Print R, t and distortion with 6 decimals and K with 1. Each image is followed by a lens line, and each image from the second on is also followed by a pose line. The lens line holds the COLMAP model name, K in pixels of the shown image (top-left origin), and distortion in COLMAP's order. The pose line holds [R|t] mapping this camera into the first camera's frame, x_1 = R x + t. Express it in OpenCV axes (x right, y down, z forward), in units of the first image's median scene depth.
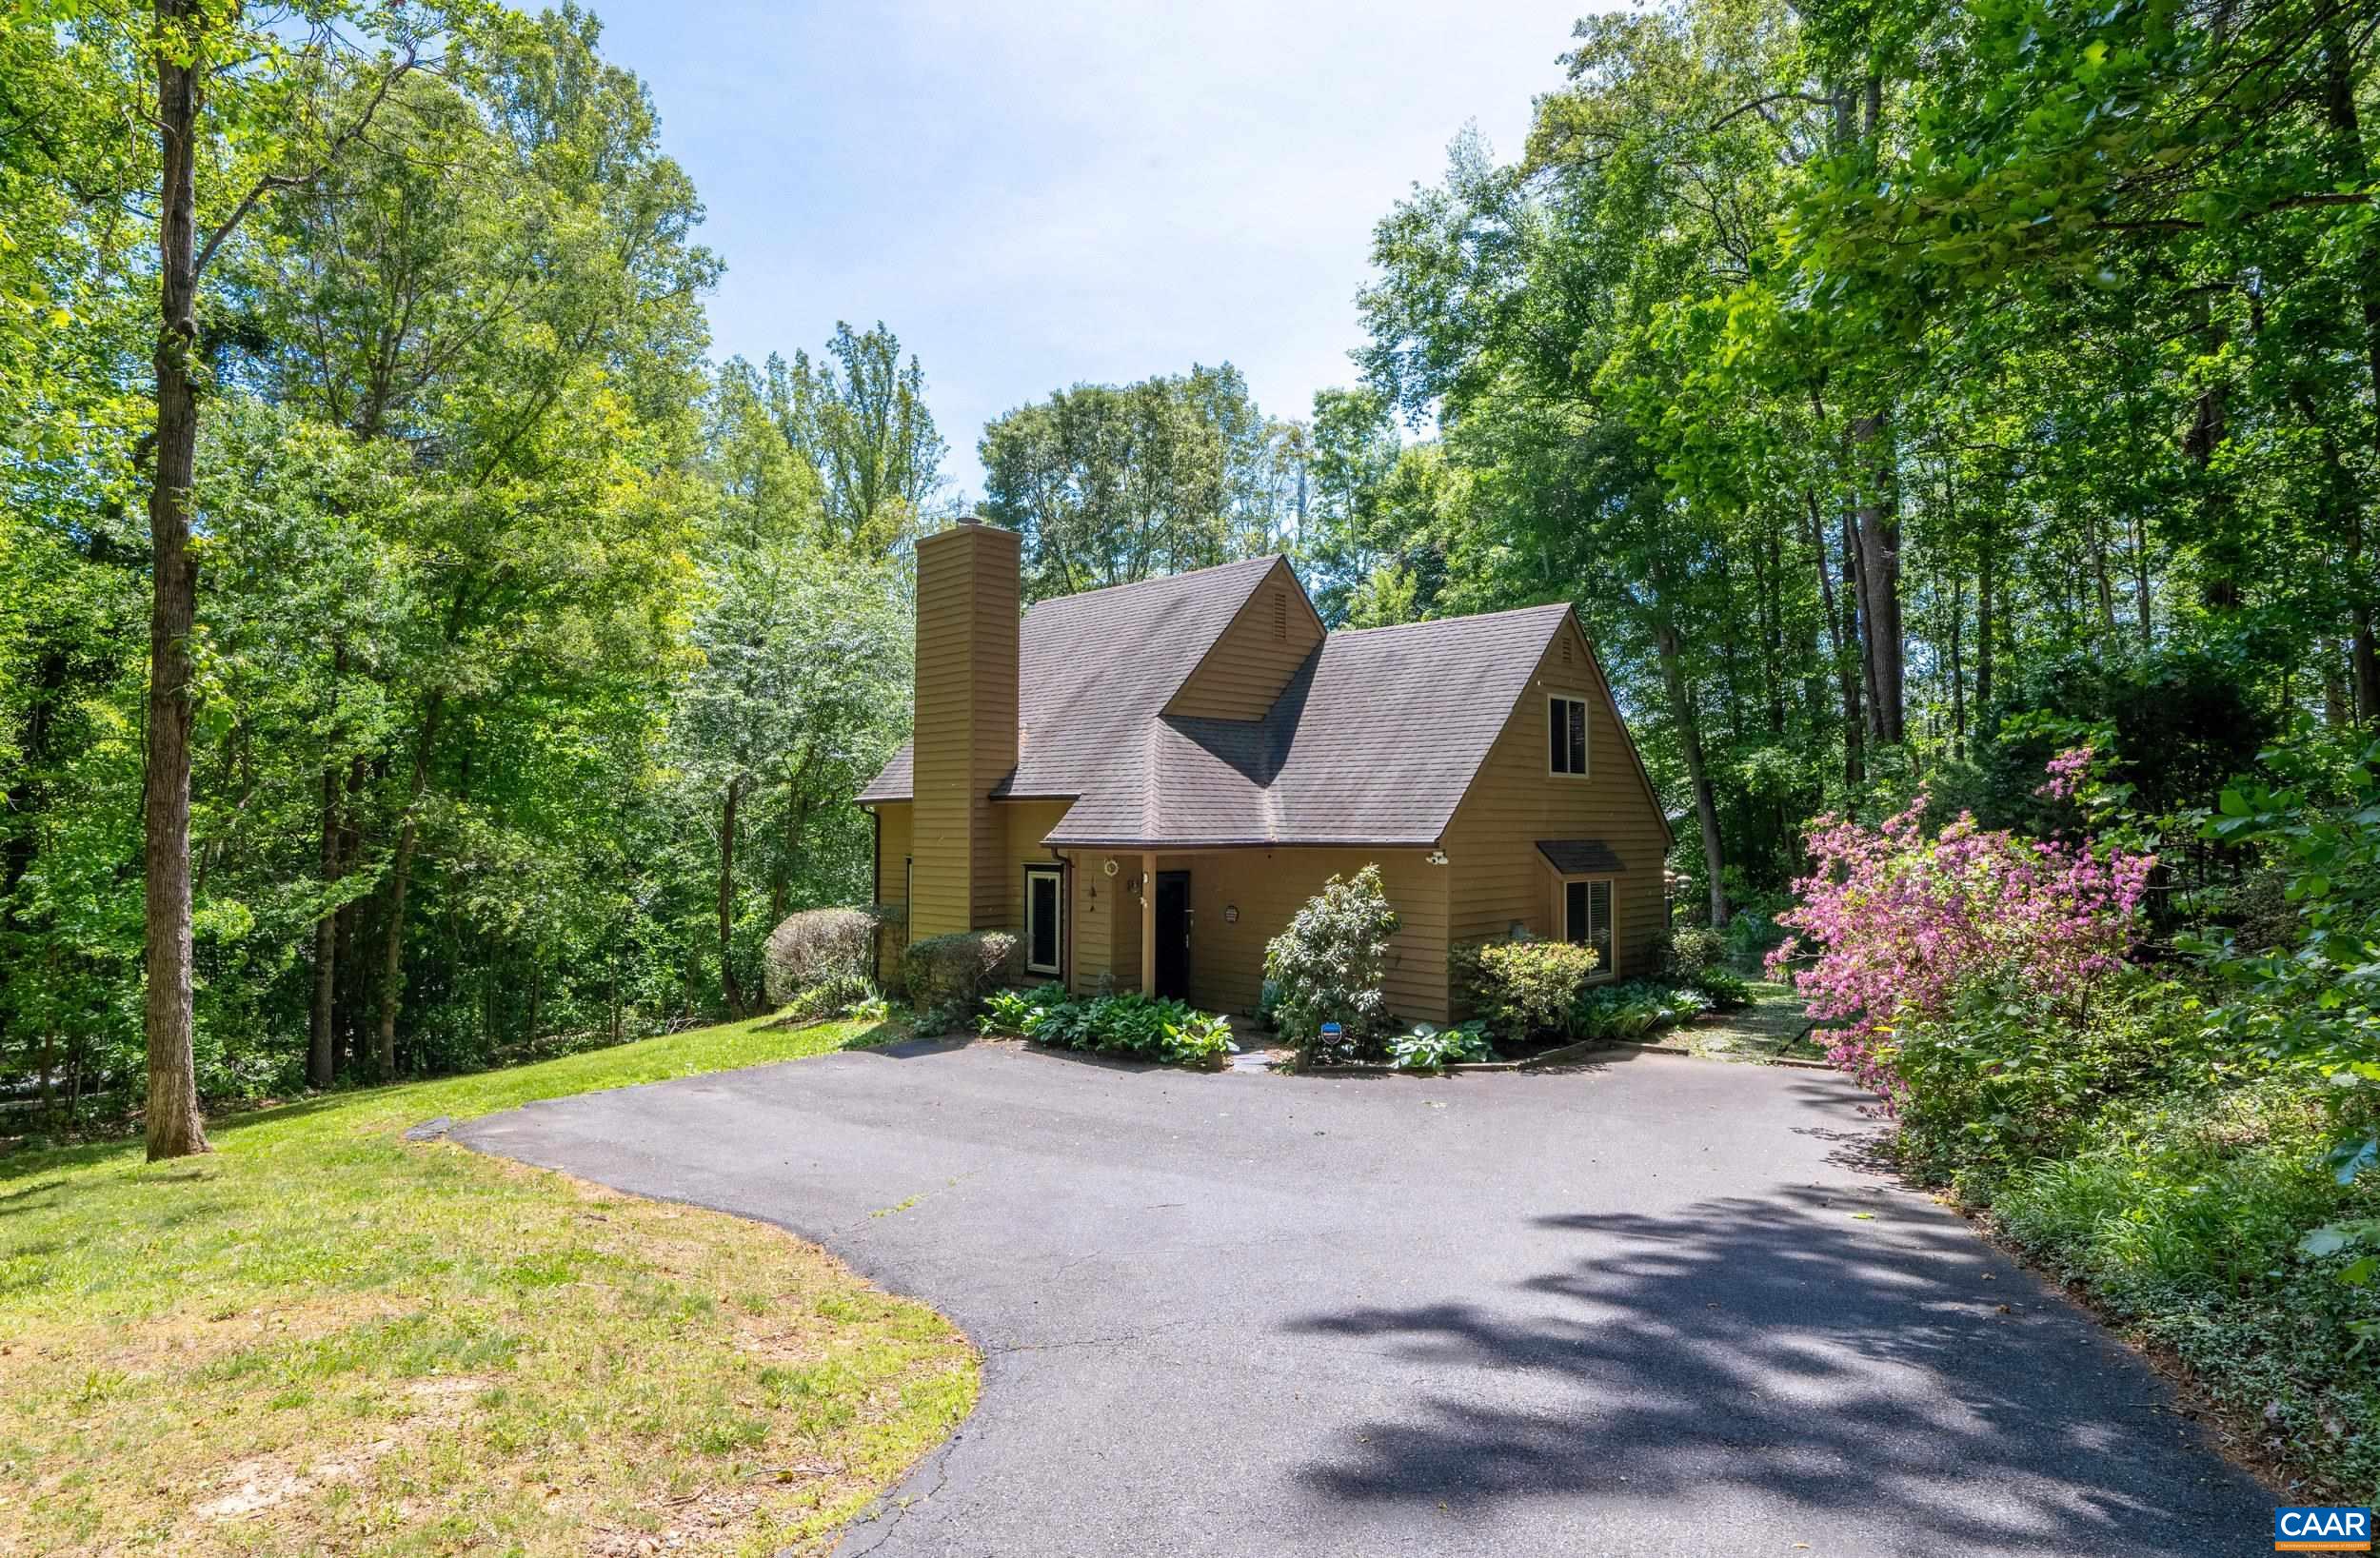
lens RADIAL K [[1239.4, 0, 1175.8], [0, 1239.4, 779.5], [0, 0, 1]] dist [-0.005283, -0.000134]
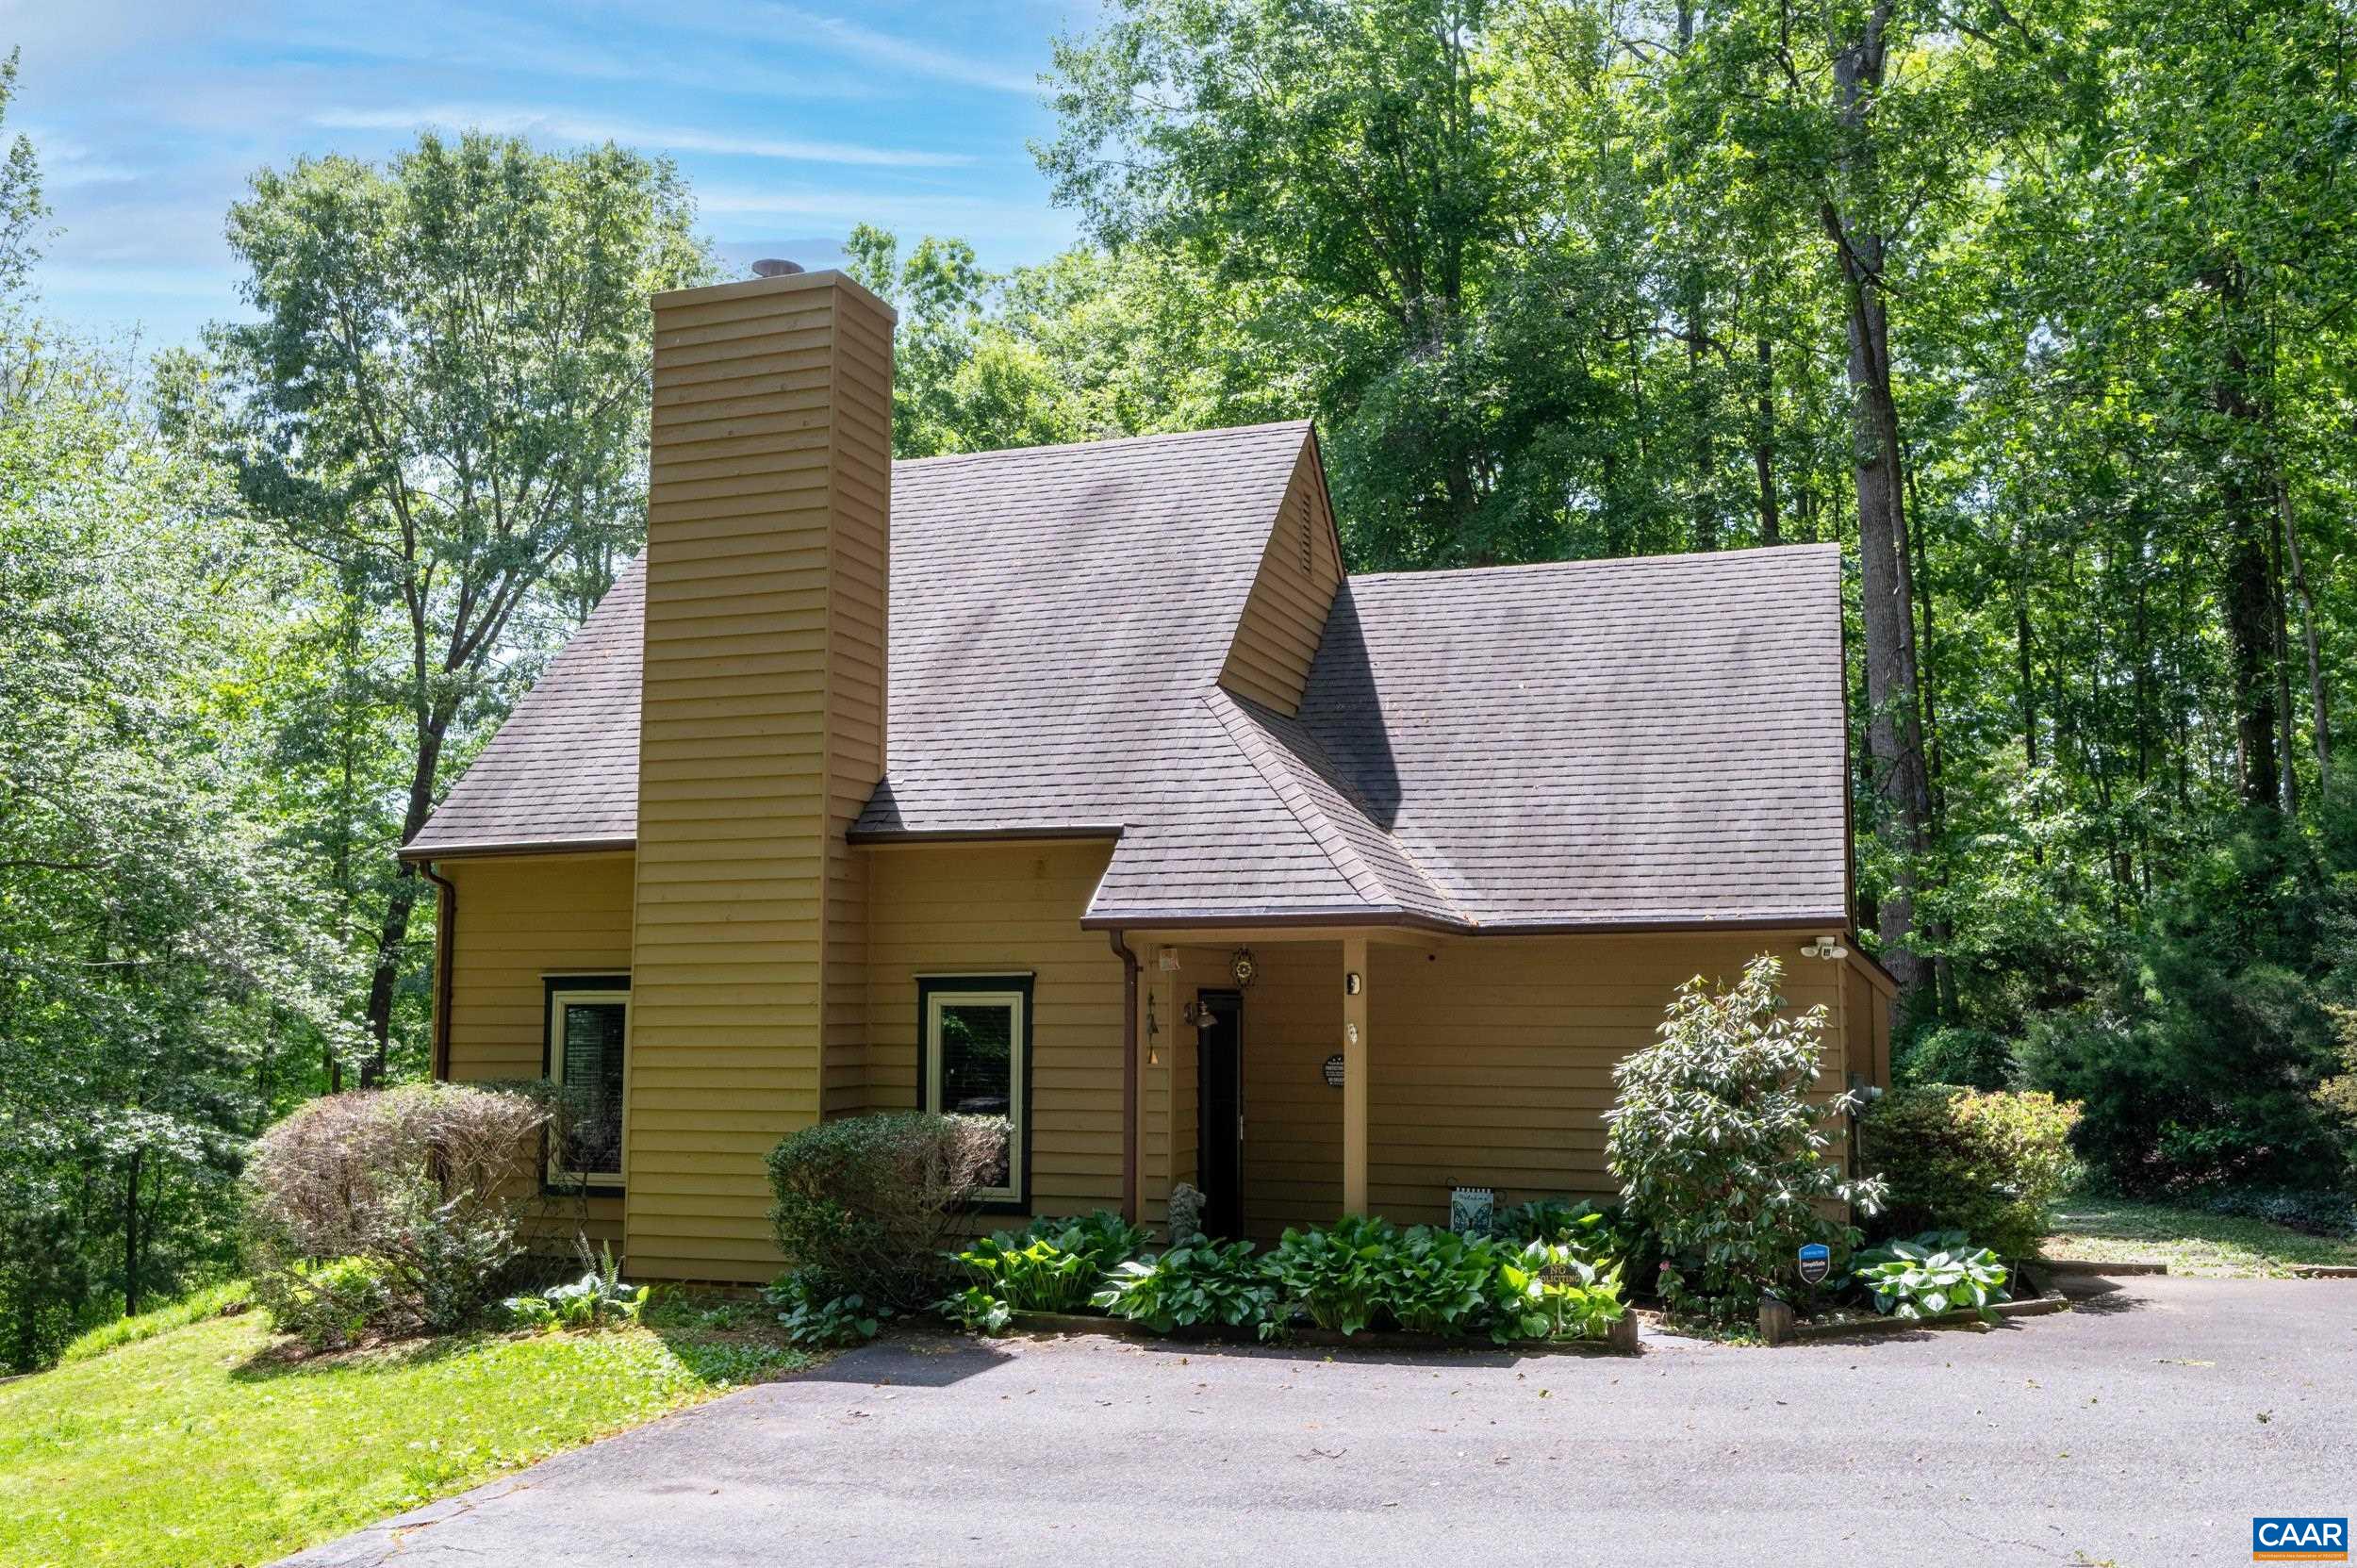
lens RADIAL K [[2005.7, 0, 1189.0], [0, 2005.7, 784.5], [0, 0, 1]] dist [0.018105, -0.000054]
pose [[0.894620, 0.047262, 0.444321, -0.443474], [-0.014047, 0.996874, -0.077753, 0.061476], [-0.446607, 0.063318, 0.892487, 0.289562]]
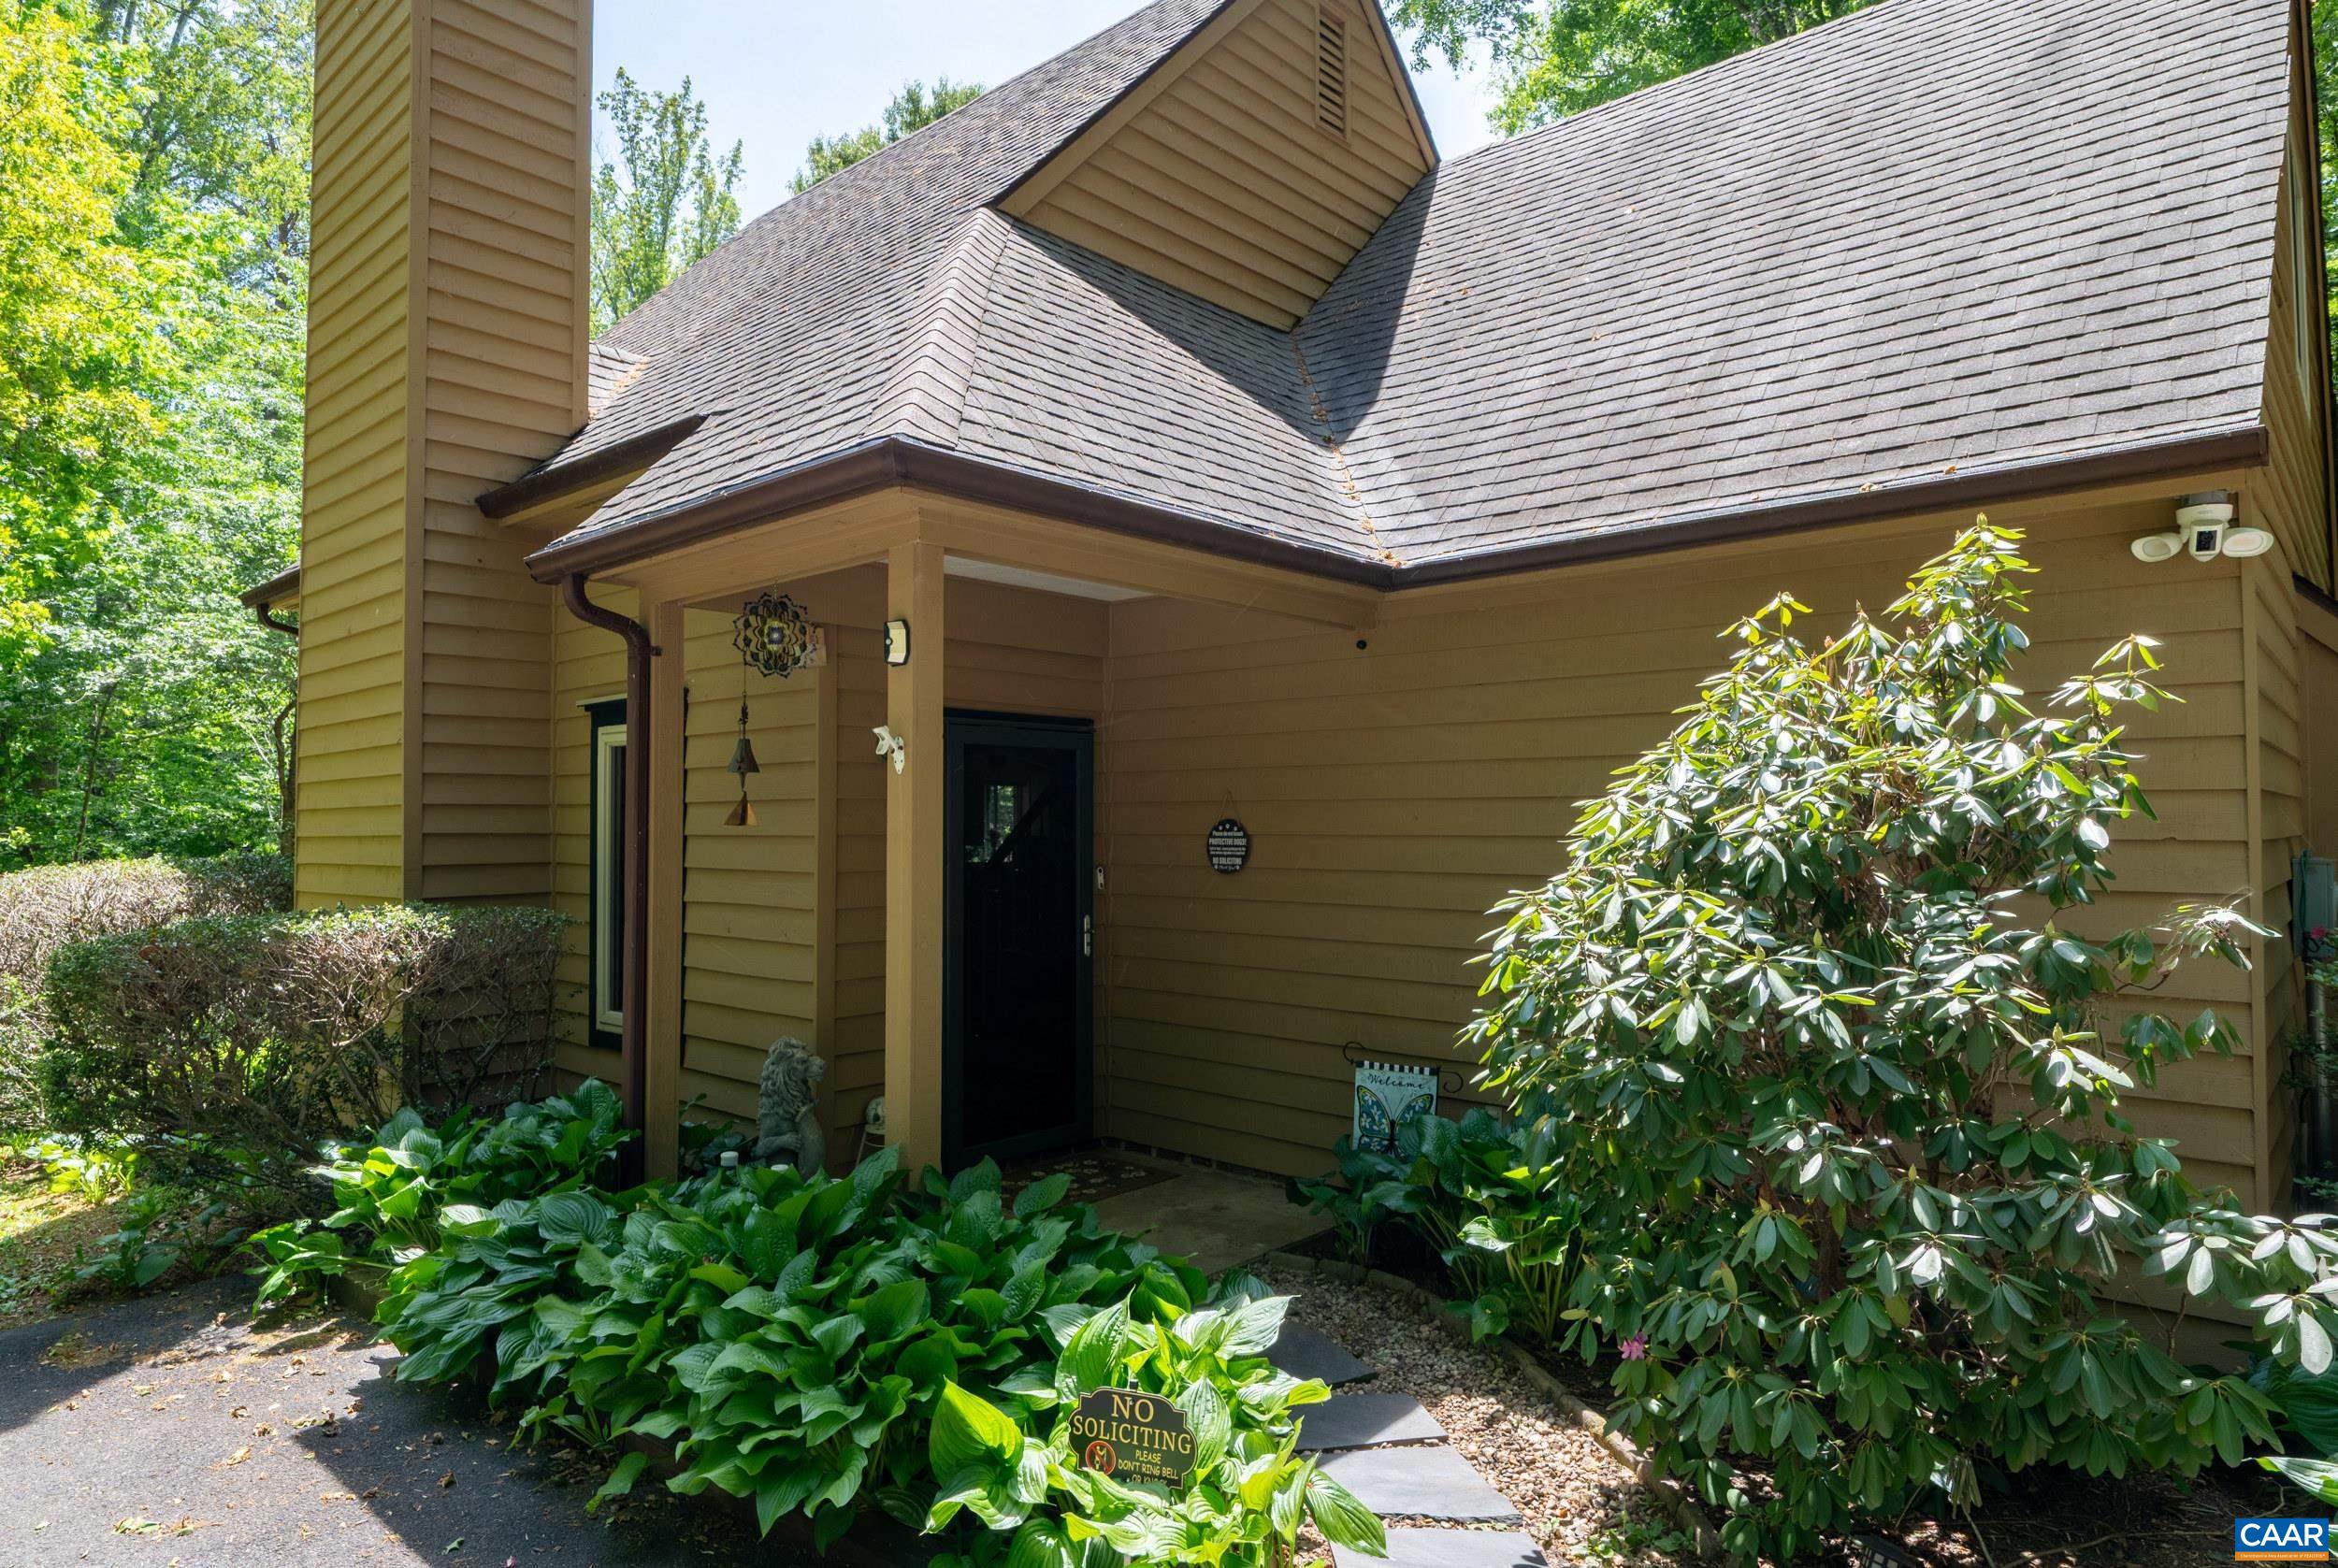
lens RADIAL K [[1348.4, 0, 1168.6], [0, 1348.4, 777.2], [0, 0, 1]] dist [-0.002552, -0.000684]
pose [[0.998586, -0.001951, 0.053133, 0.010962], [0.001879, 0.999997, 0.001394, 0.101882], [-0.053136, -0.001292, 0.998586, 0.734141]]
